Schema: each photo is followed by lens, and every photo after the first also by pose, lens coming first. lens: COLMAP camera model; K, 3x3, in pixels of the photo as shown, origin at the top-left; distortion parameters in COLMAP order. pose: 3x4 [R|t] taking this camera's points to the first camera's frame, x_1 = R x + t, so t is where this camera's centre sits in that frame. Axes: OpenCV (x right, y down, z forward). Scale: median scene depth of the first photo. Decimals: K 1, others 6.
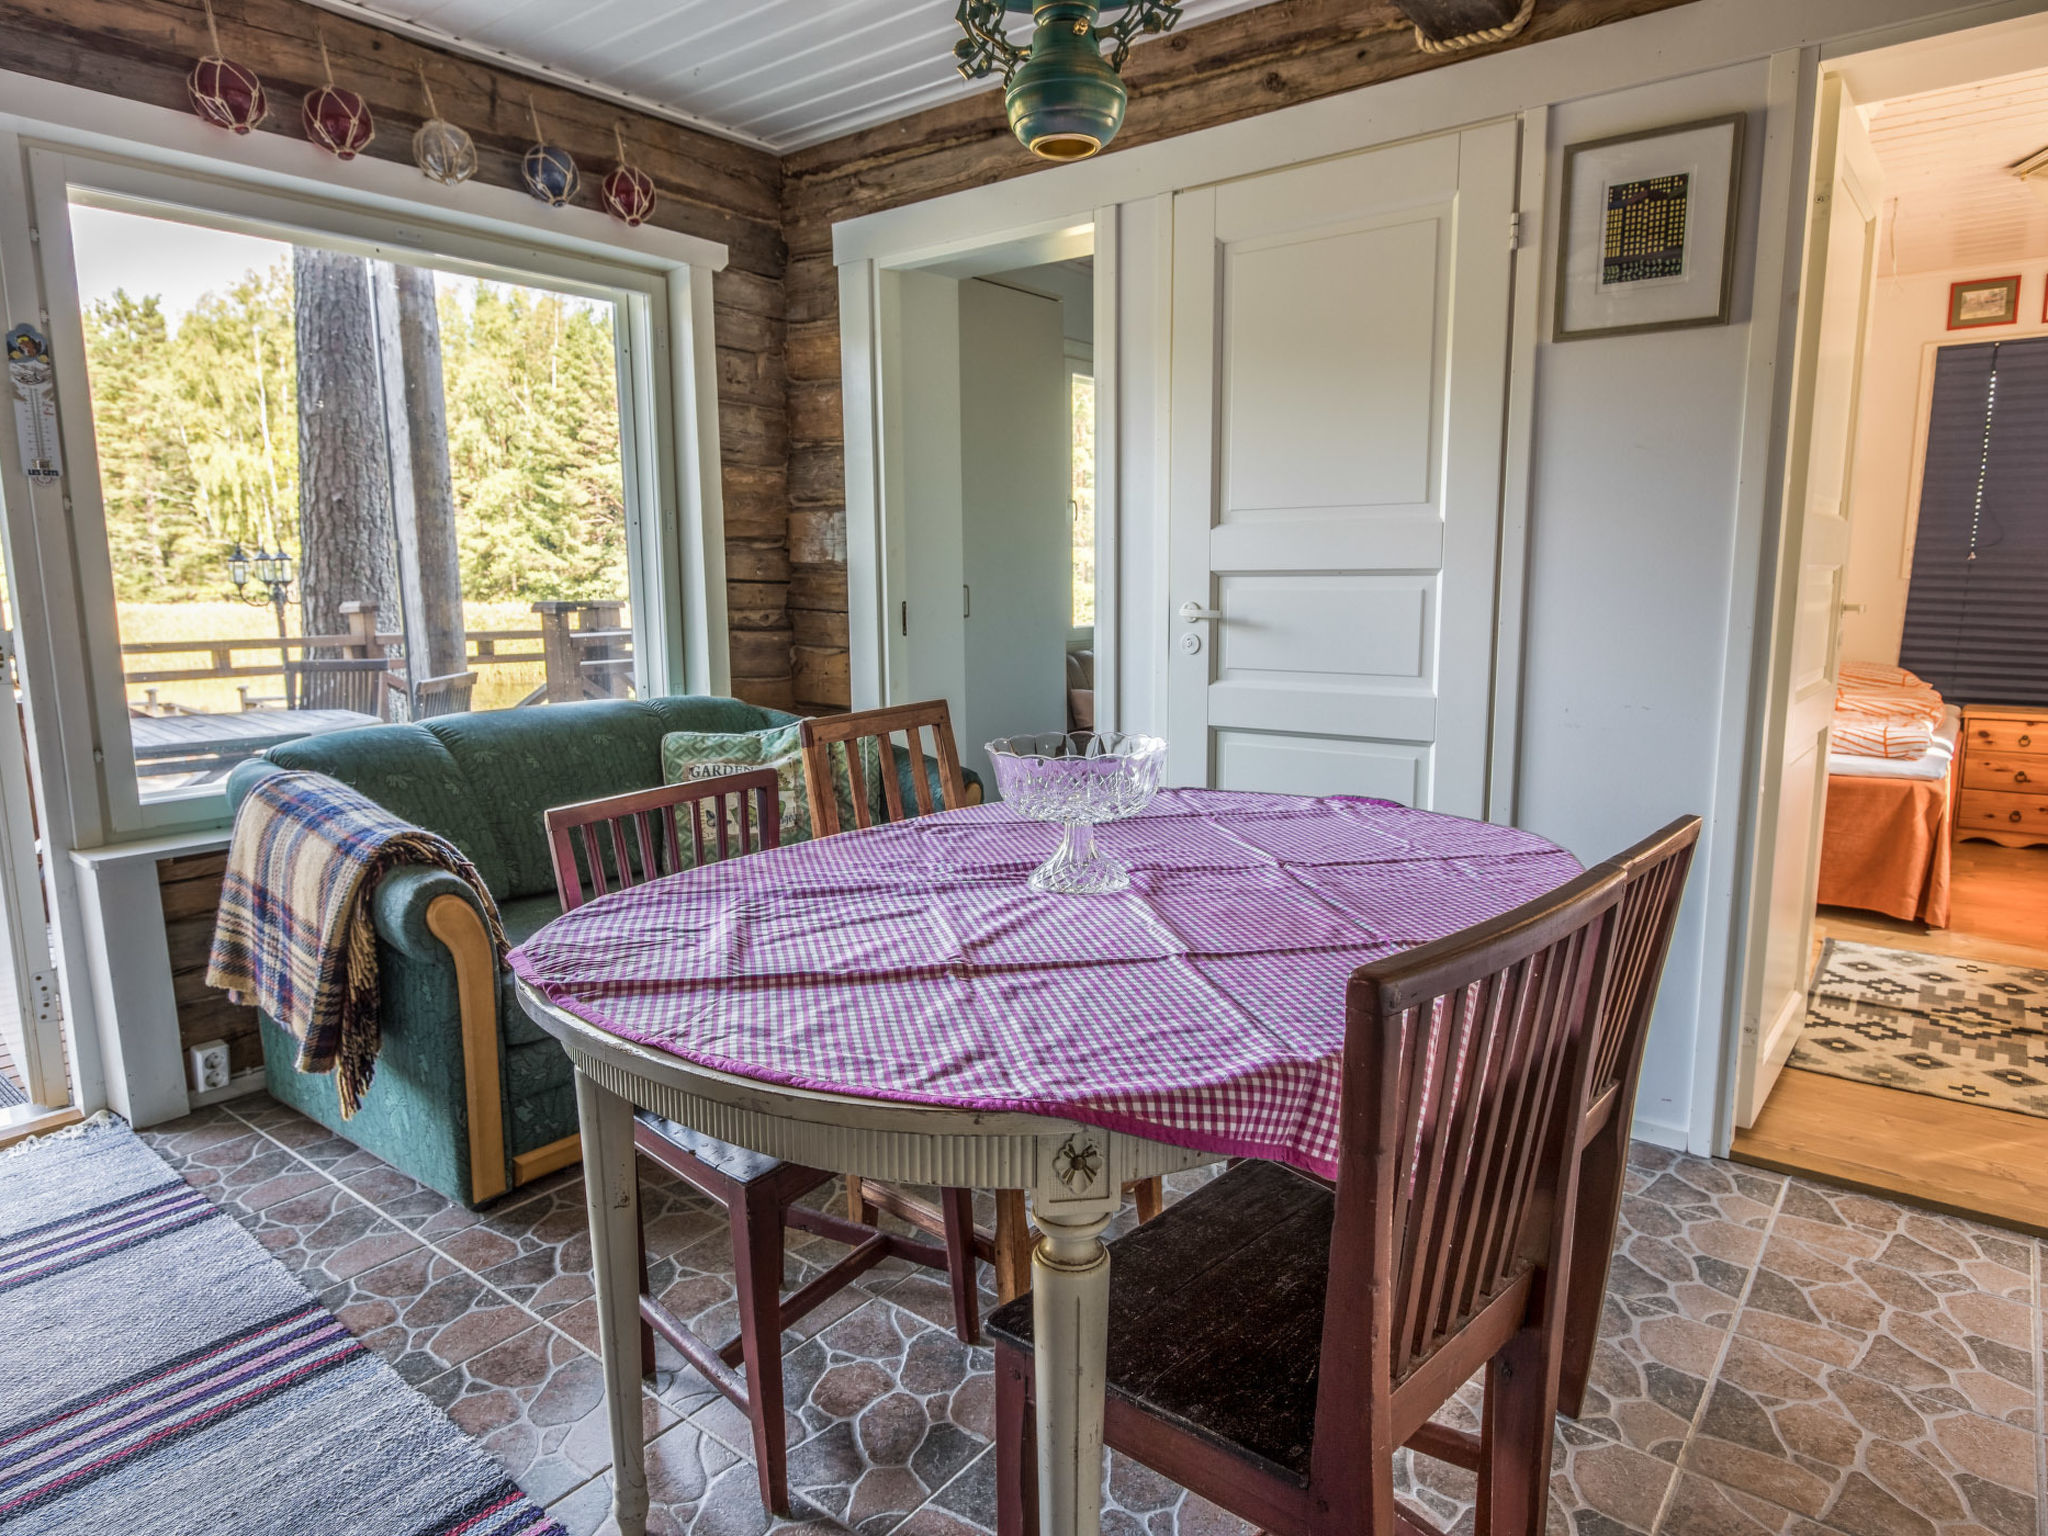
lens RADIAL K [[1241.4, 0, 1024.0], [0, 1241.4, 768.0], [0, 0, 1]] dist [0.000811, -0.002431]
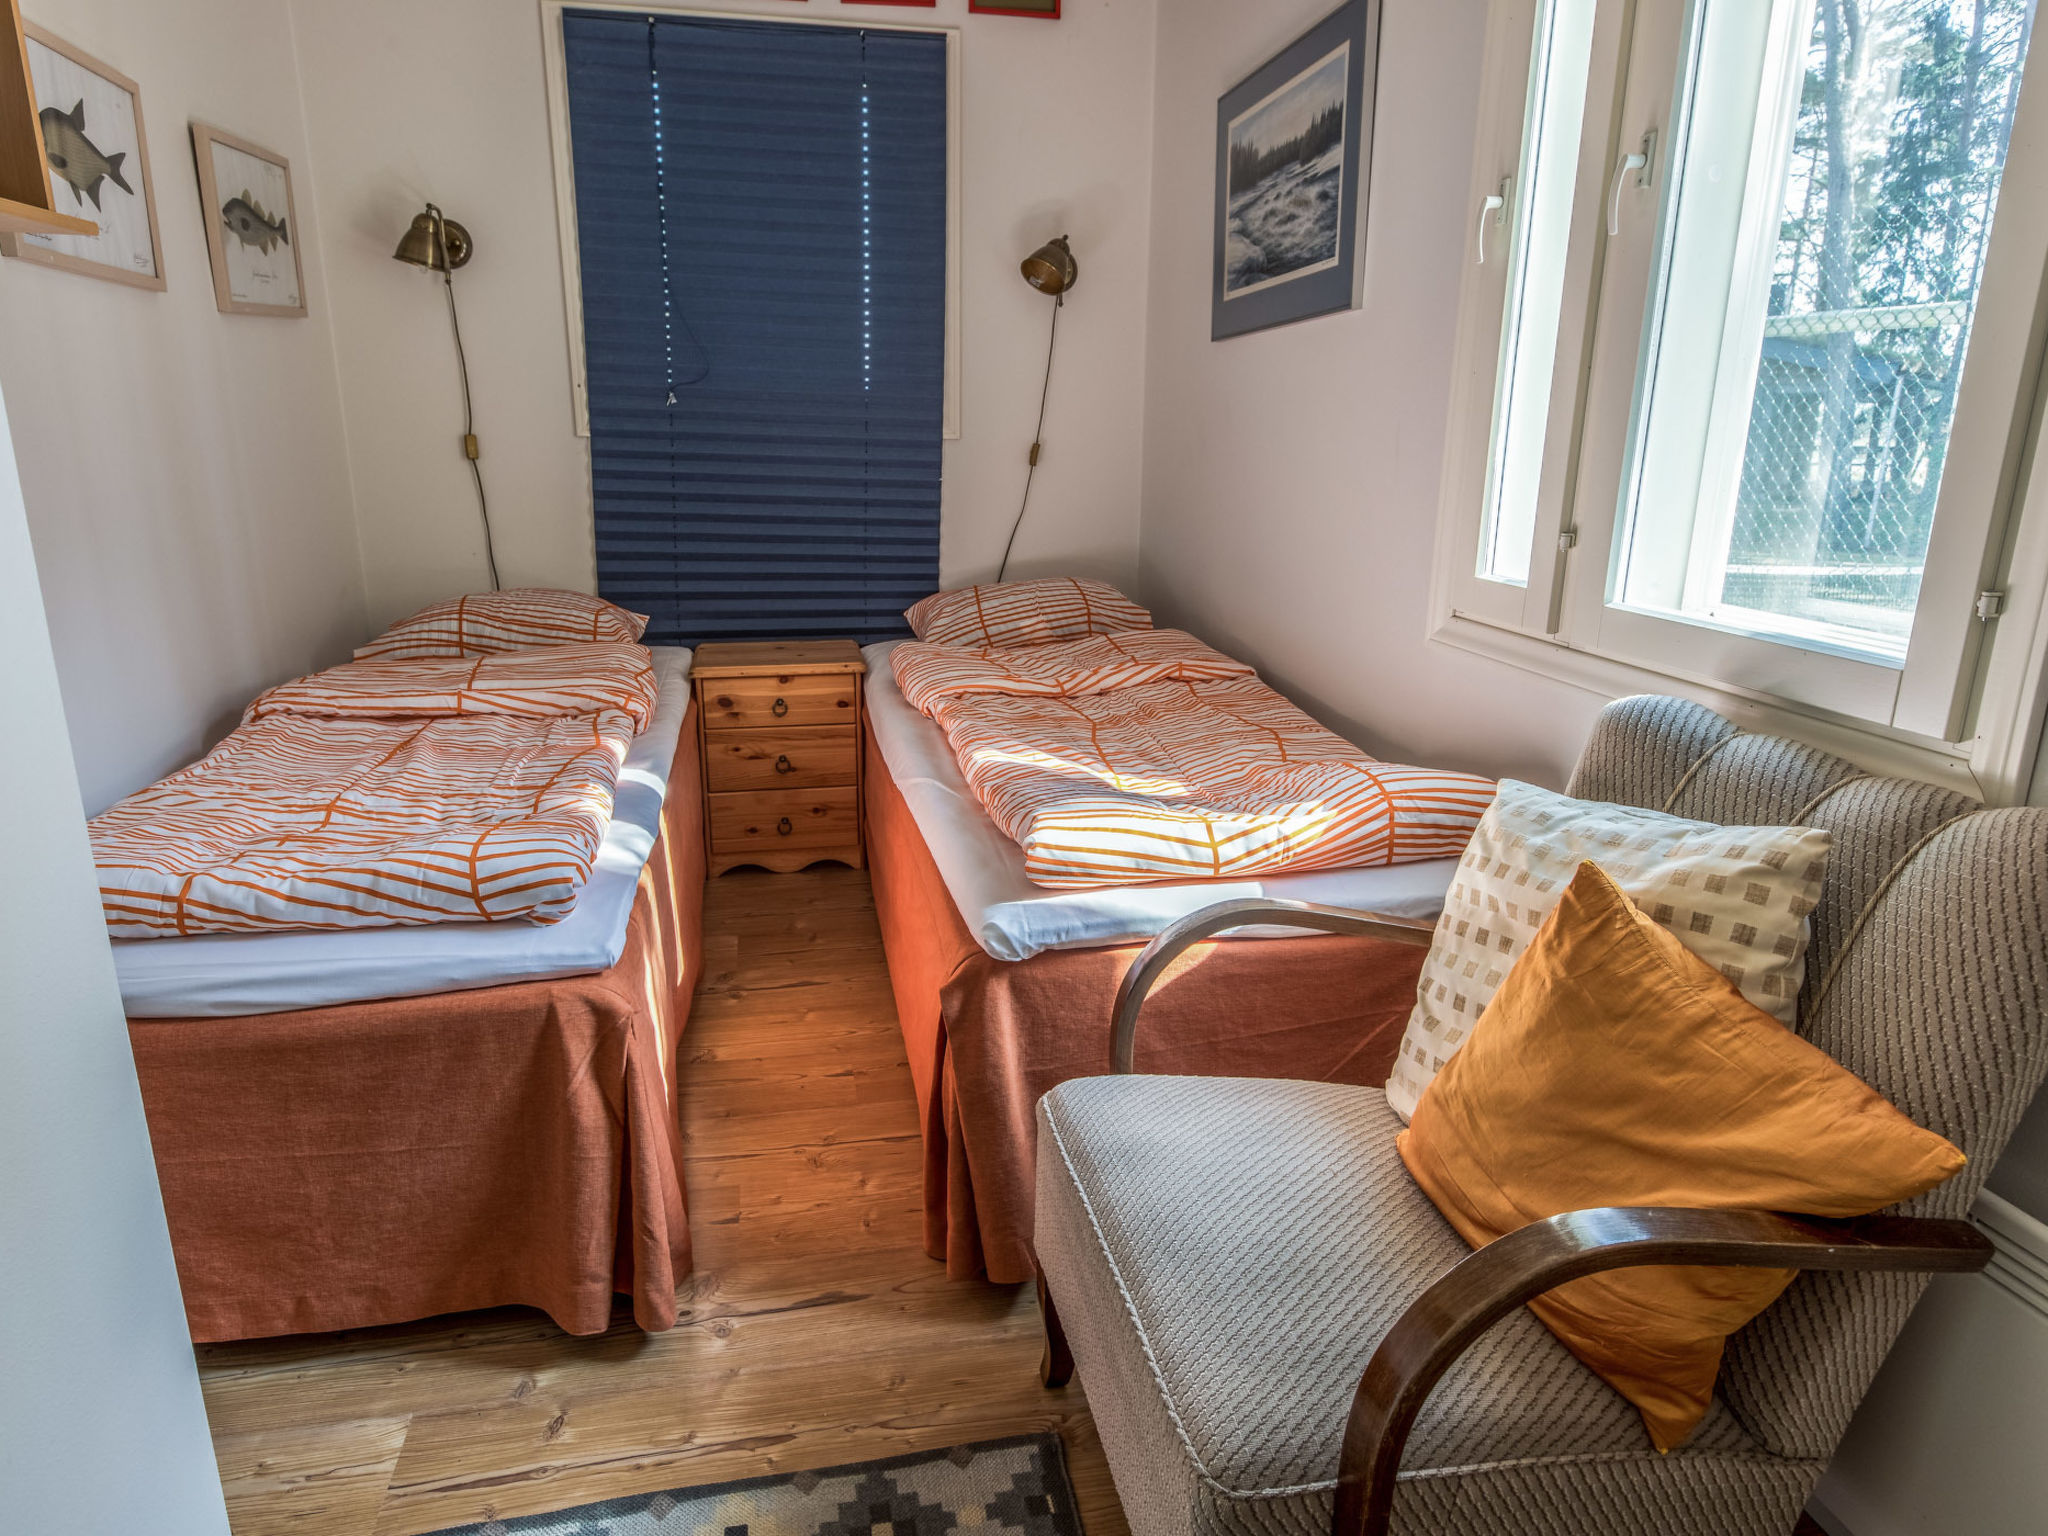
lens RADIAL K [[1241.4, 0, 1024.0], [0, 1241.4, 768.0], [0, 0, 1]] dist [0.000811, -0.002431]
pose [[0.646594, -0.186769, 0.739617, 0.420181], [0.101448, 0.982006, 0.159289, -0.078364], [-0.756059, -0.027963, 0.653906, 0.500778]]
